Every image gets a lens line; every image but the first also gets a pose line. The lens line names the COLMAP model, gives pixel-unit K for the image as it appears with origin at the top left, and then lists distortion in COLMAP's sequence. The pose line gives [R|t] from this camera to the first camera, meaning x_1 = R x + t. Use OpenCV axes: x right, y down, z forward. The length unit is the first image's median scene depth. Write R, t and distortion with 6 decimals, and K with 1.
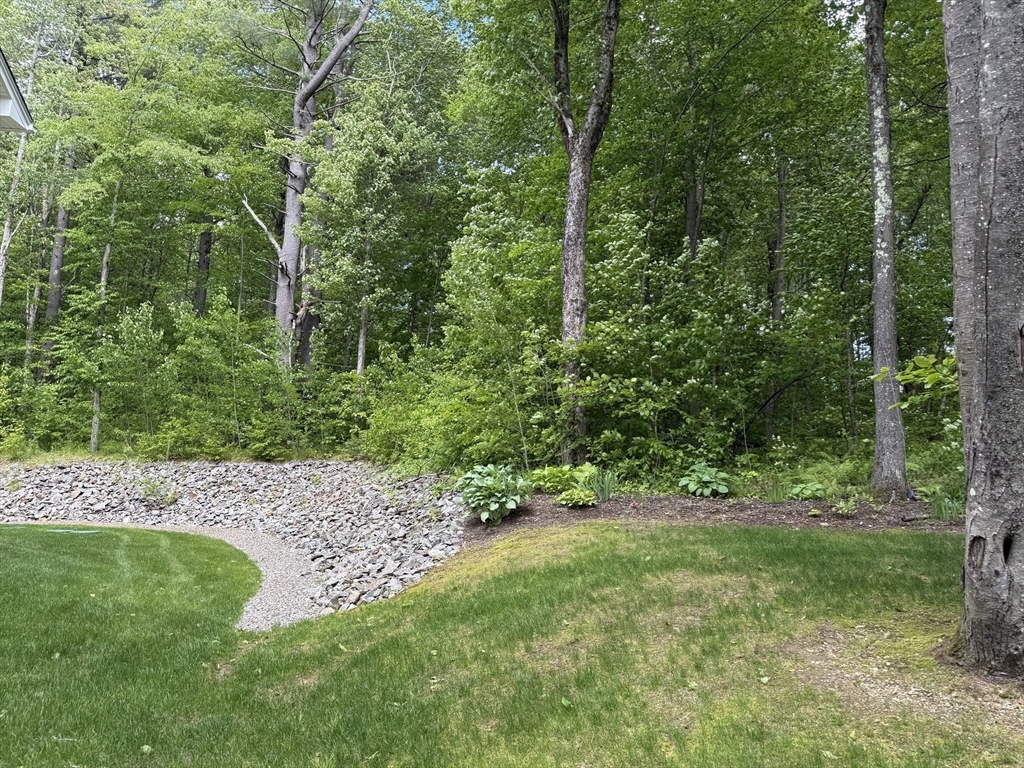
lens RADIAL K [[750.8, 0, 512.0], [0, 750.8, 384.0], [0, 0, 1]] dist [0.194525, -0.286561]
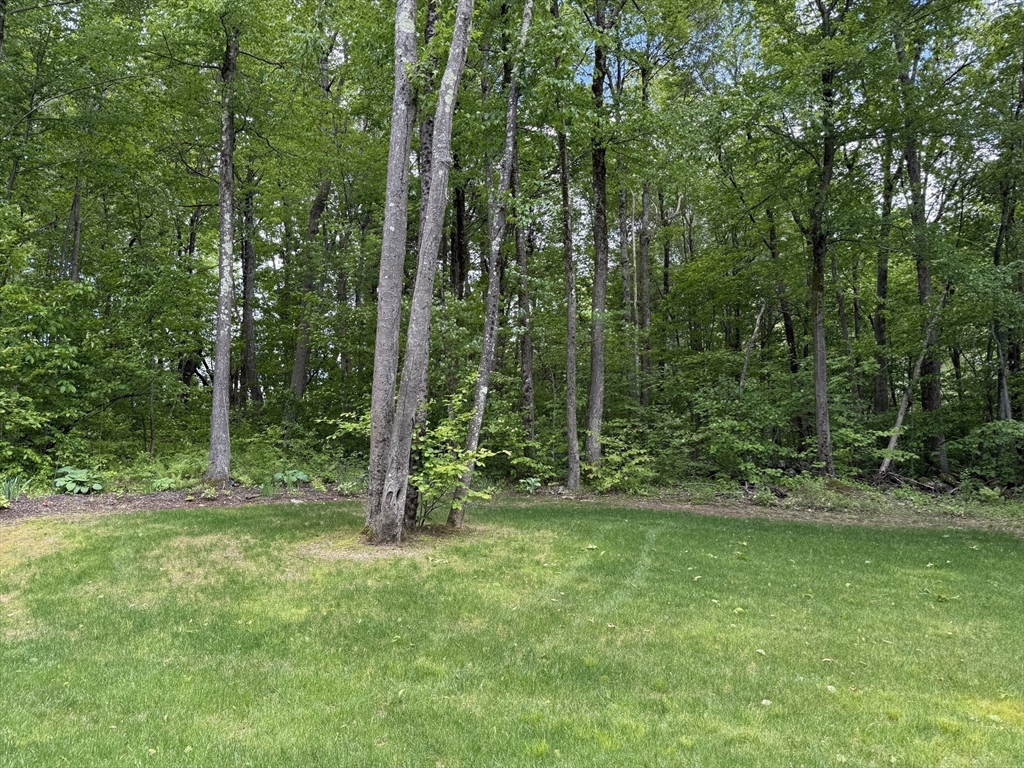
lens RADIAL K [[750.8, 0, 512.0], [0, 750.8, 384.0], [0, 0, 1]] dist [0.194525, -0.286561]
pose [[0.544163, 0.071242, 0.835949, -0.415818], [-0.077142, 0.996416, -0.034701, -0.035302], [-0.835425, -0.045604, 0.547709, -0.234796]]
